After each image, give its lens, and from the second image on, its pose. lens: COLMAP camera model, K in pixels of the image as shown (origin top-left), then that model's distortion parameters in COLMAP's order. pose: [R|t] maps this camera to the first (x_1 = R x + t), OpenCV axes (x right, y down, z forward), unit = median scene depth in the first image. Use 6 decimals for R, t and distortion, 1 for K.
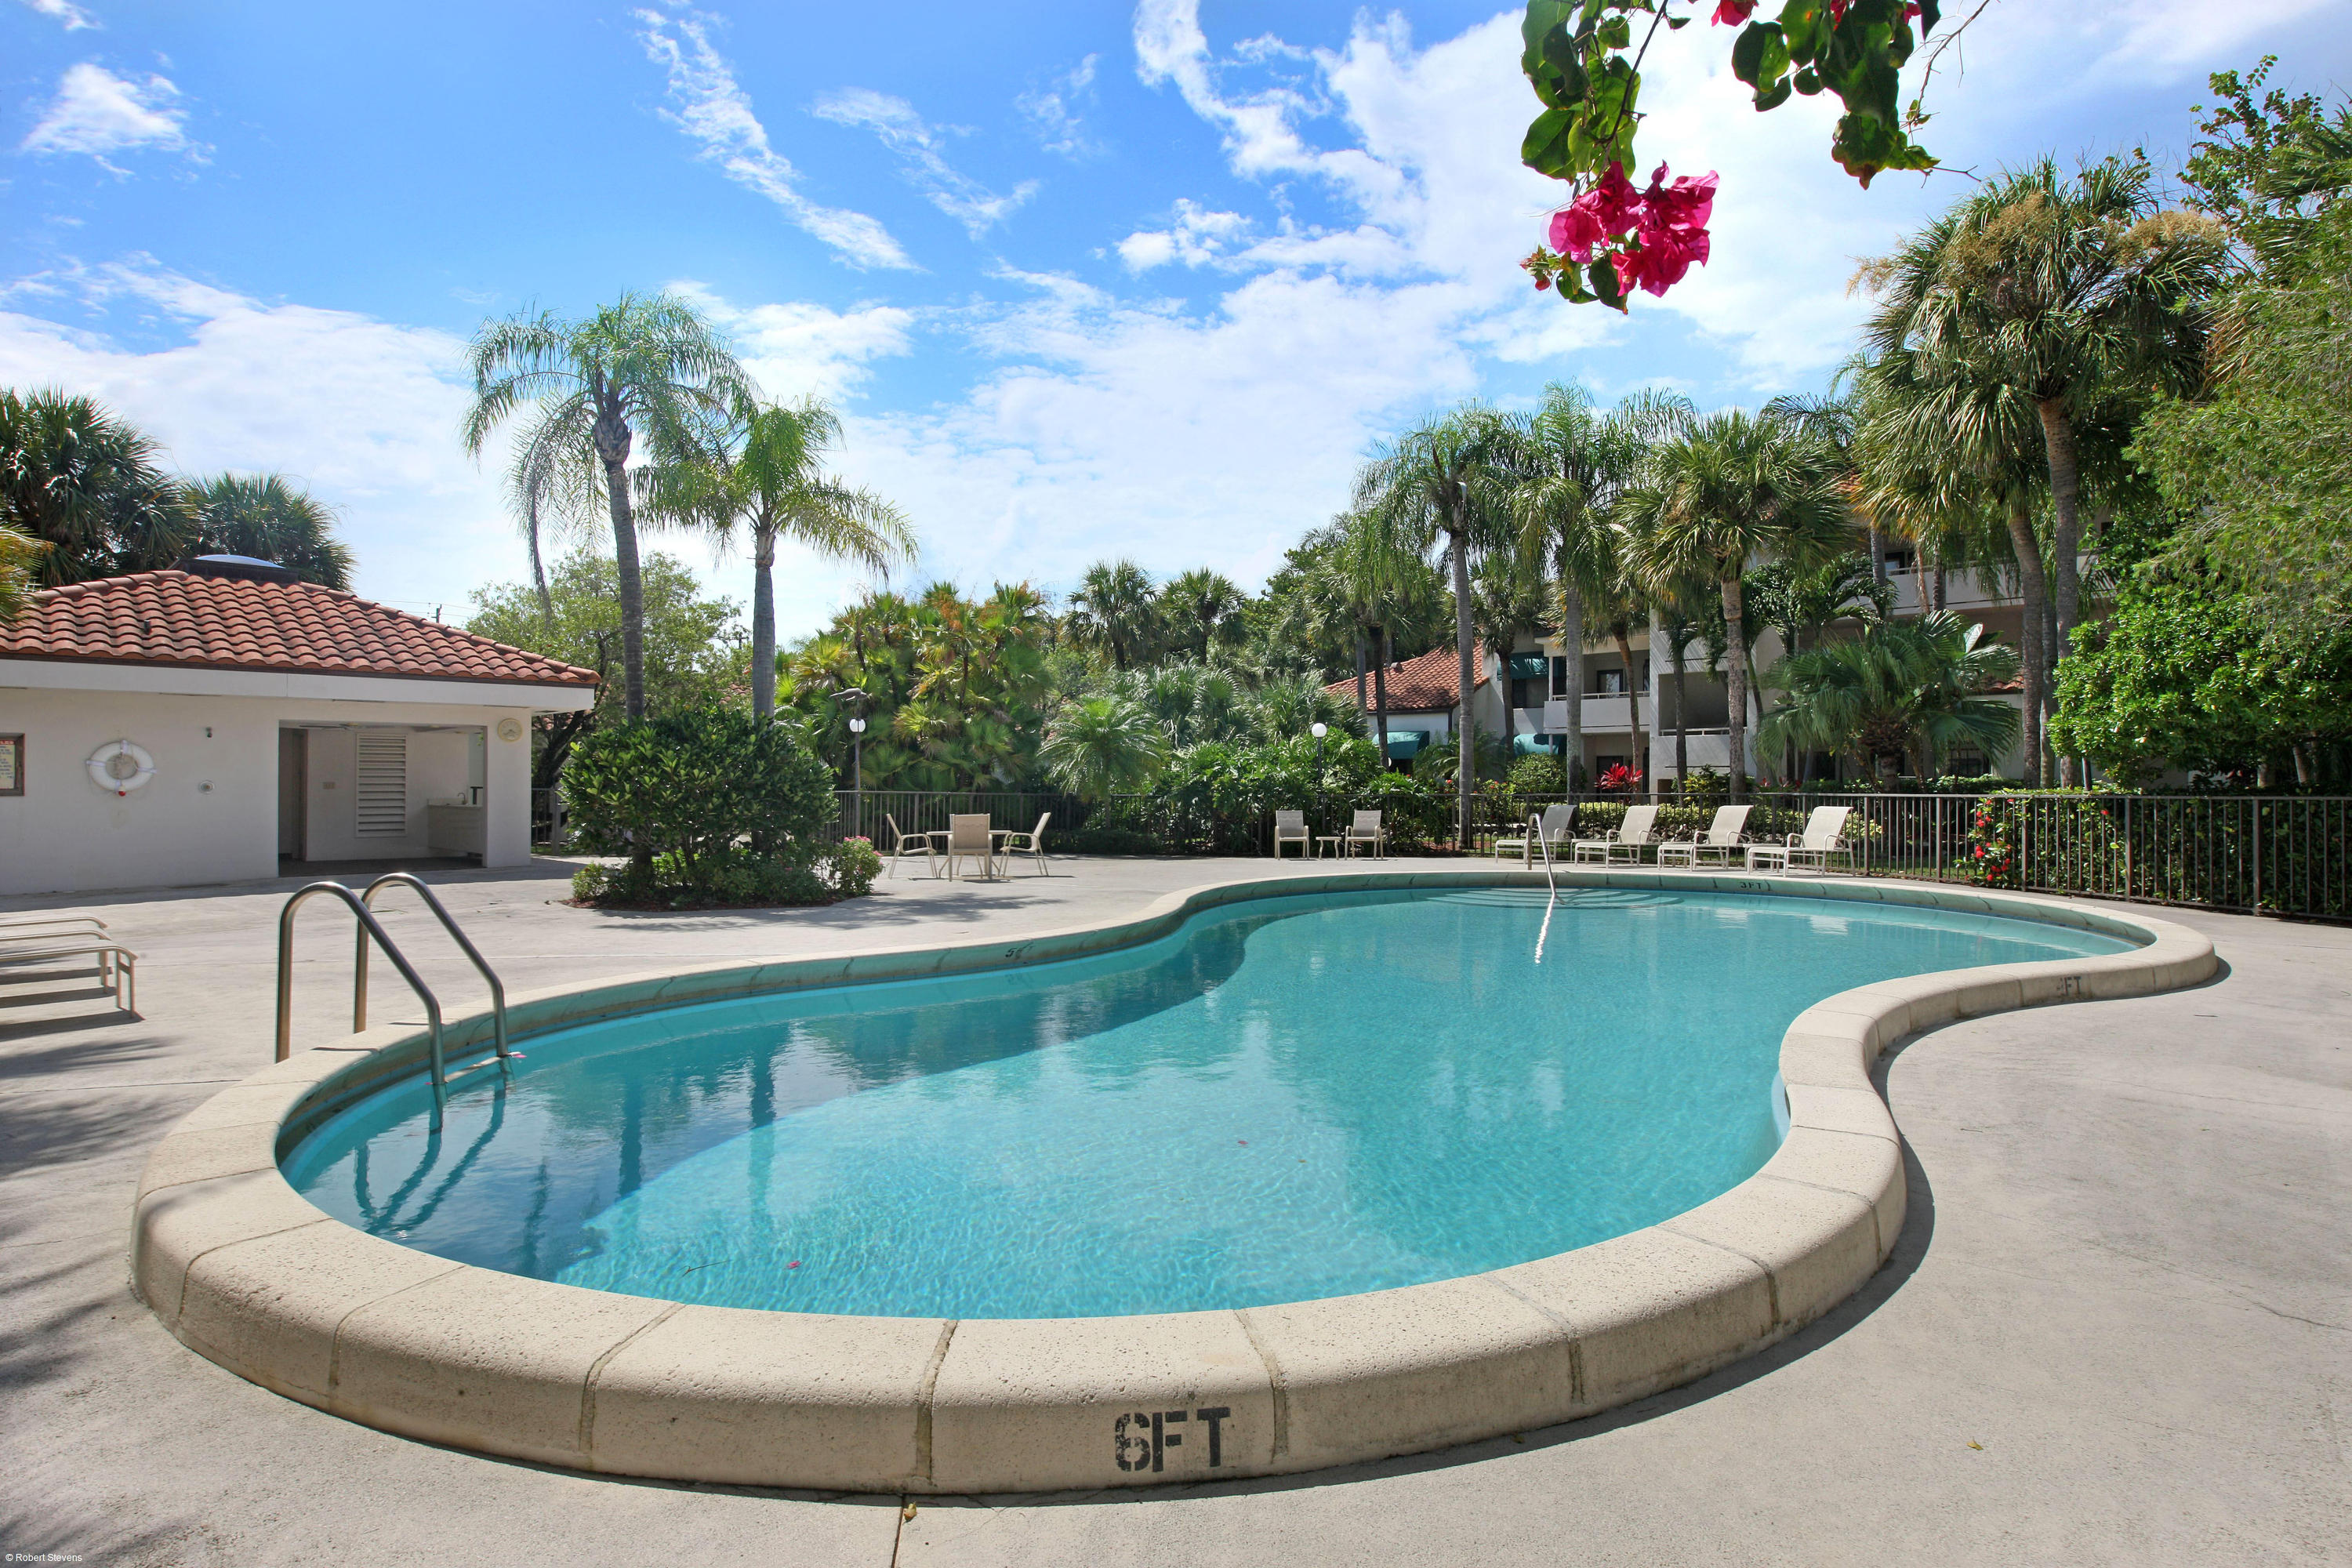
lens RADIAL K [[1240.8, 0, 1176.0], [0, 1240.8, 784.0], [0, 0, 1]] dist [-0.025384, 0.026802]
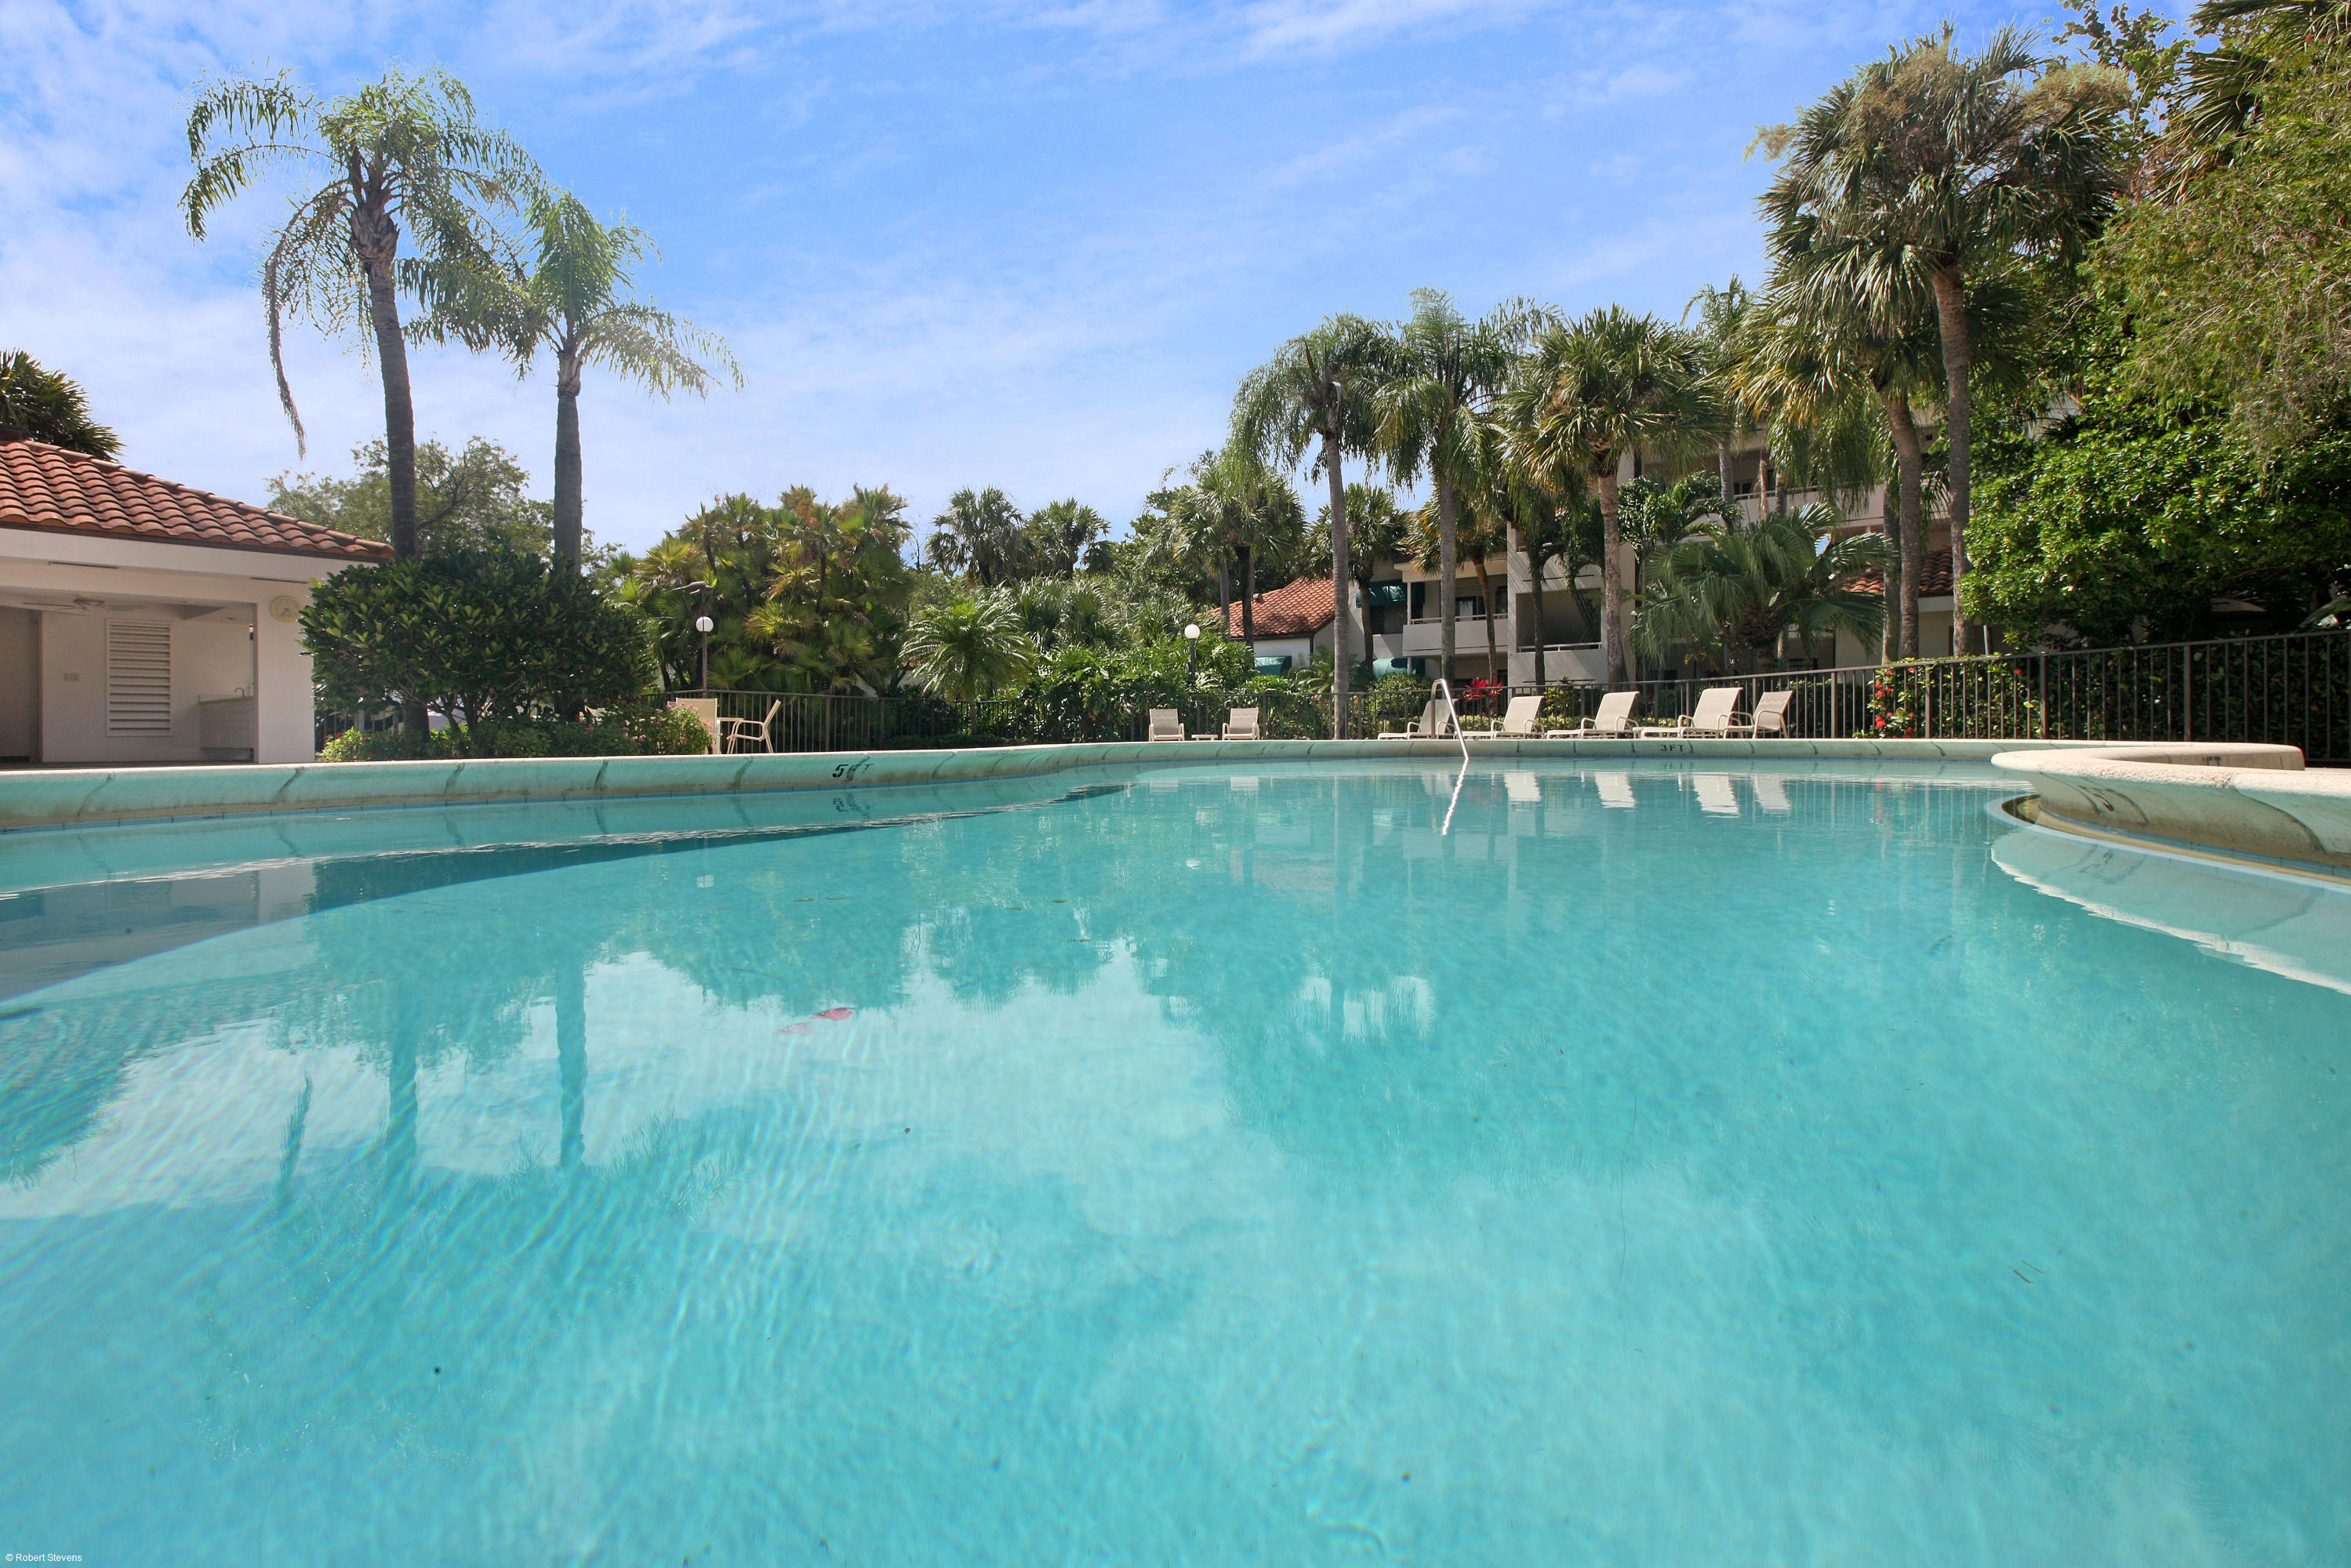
lens RADIAL K [[1159.2, 0, 1175.5], [0, 1159.2, 784.0], [0, 0, 1]] dist [-0.030059, 0.021670]
pose [[0.993219, -0.002280, 0.116233, -0.004604], [-0.002642, 0.999107, 0.042169, 0.042647], [-0.116225, -0.042190, 0.992326, 0.103143]]
